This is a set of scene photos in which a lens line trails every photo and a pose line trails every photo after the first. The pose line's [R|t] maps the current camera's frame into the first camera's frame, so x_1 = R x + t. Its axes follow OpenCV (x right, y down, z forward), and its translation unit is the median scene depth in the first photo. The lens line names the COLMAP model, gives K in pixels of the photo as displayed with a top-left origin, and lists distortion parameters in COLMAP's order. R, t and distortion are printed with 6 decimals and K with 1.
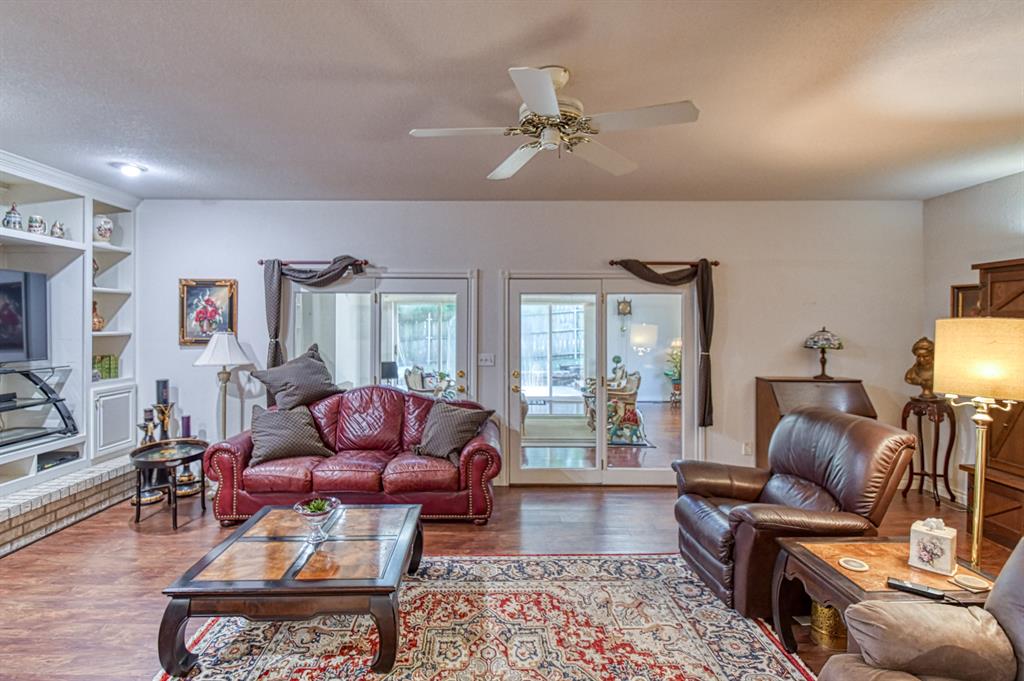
lens RADIAL K [[490.4, 0, 503.2], [0, 490.4, 320.3], [0, 0, 1]] dist [0.002818, -0.001108]
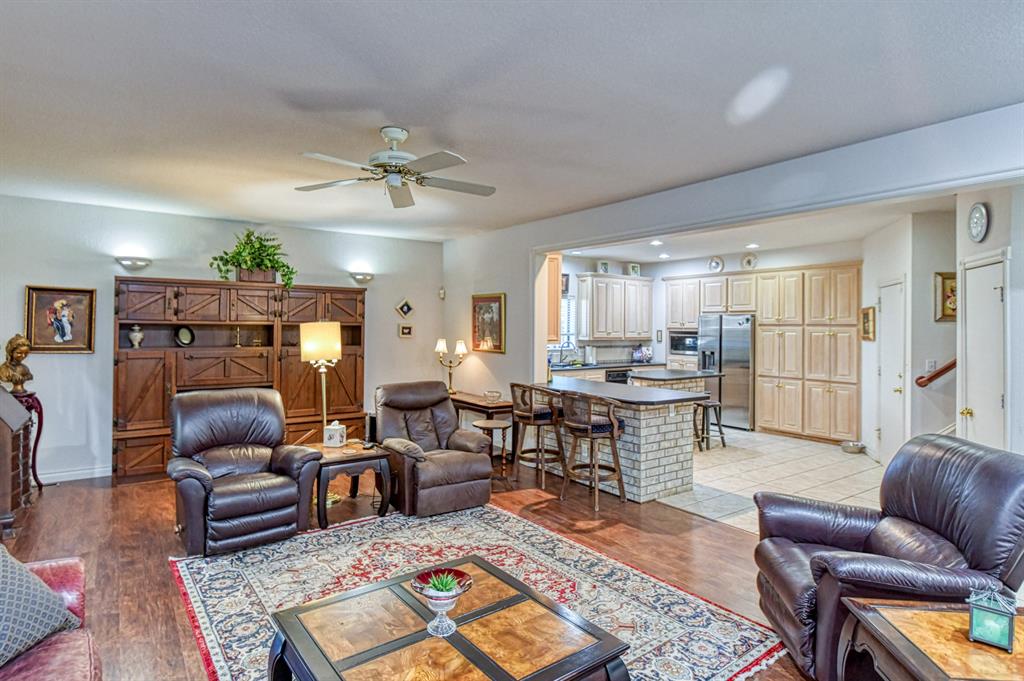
lens RADIAL K [[548.1, 0, 492.7], [0, 548.1, 325.4], [0, 0, 1]] dist [-0.004578, 0.000072]
pose [[-0.565069, -0.006619, 0.825017, -0.860562], [-0.017004, 0.999849, -0.003625, 0.004264], [-0.824868, -0.016077, -0.565096, 1.118870]]
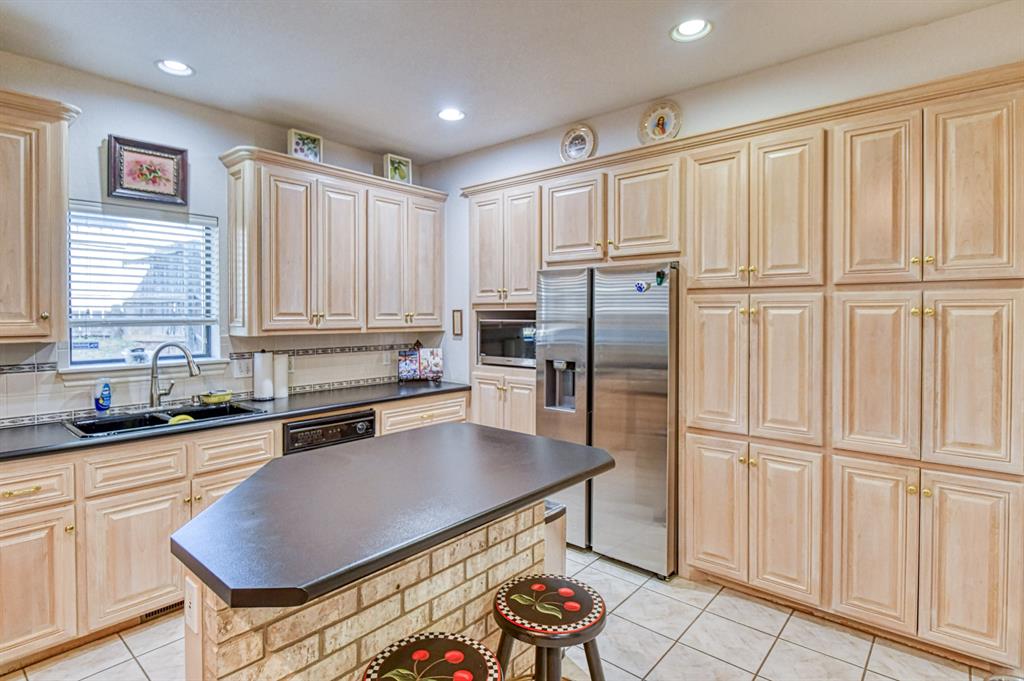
lens RADIAL K [[522.3, 0, 488.9], [0, 522.3, 318.8], [0, 0, 1]] dist [-0.002105, -0.005056]
pose [[-0.739264, -0.010580, 0.673333, 0.182628], [-0.008882, 0.999943, 0.005961, 0.017755], [-0.673357, -0.001574, -0.739316, -0.436848]]
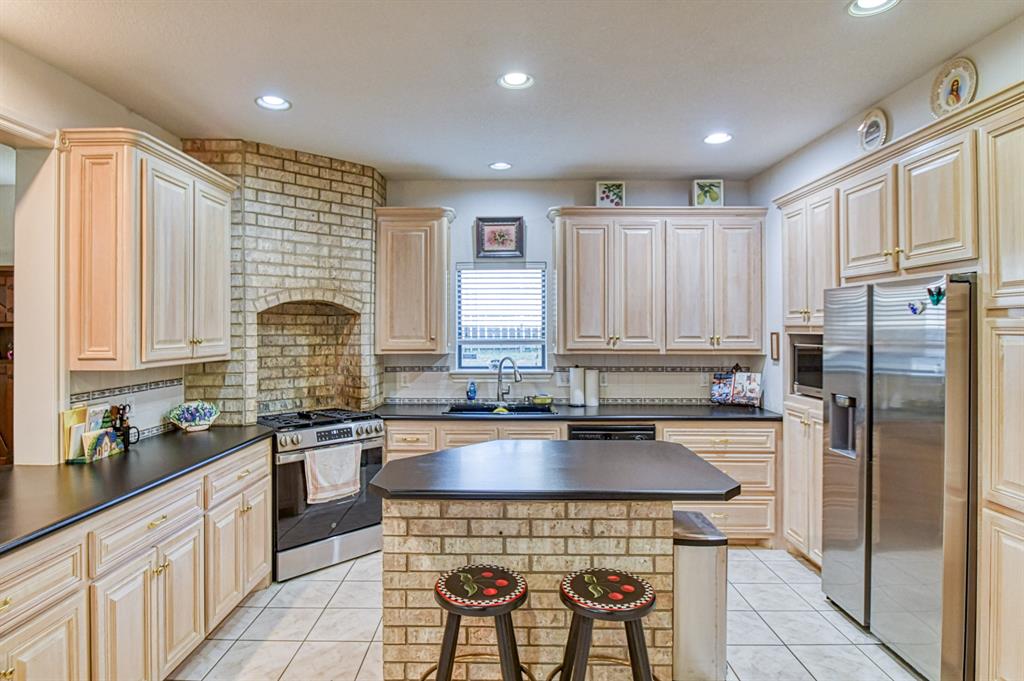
lens RADIAL K [[557.2, 0, 492.2], [0, 557.2, 324.3], [0, 0, 1]] dist [-0.012941, -0.002772]
pose [[0.023343, 0.003586, 0.999721, -0.151501], [-0.007828, 0.999964, -0.003404, -0.004347], [-0.999697, -0.007746, 0.023370, -0.721220]]
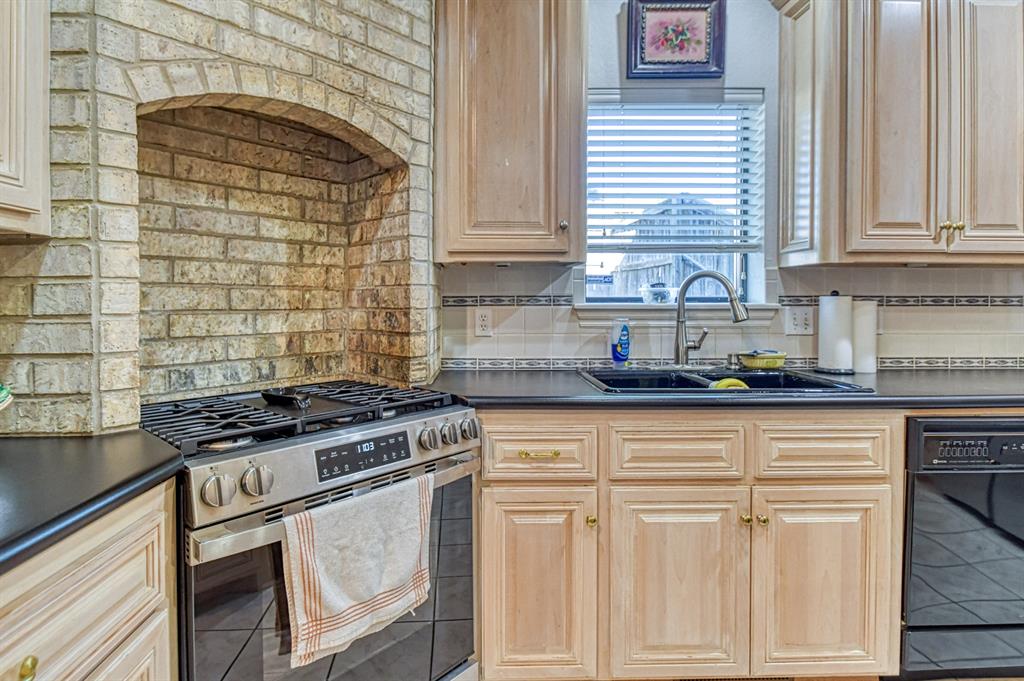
lens RADIAL K [[548.1, 0, 489.9], [0, 548.1, 307.1], [0, 0, 1]] dist [-0.004578, 0.000072]
pose [[-0.021916, -0.019475, 0.999570, 0.548245], [-0.009084, 0.999773, 0.019279, 0.098637], [-0.999719, -0.008657, -0.022088, -0.465805]]
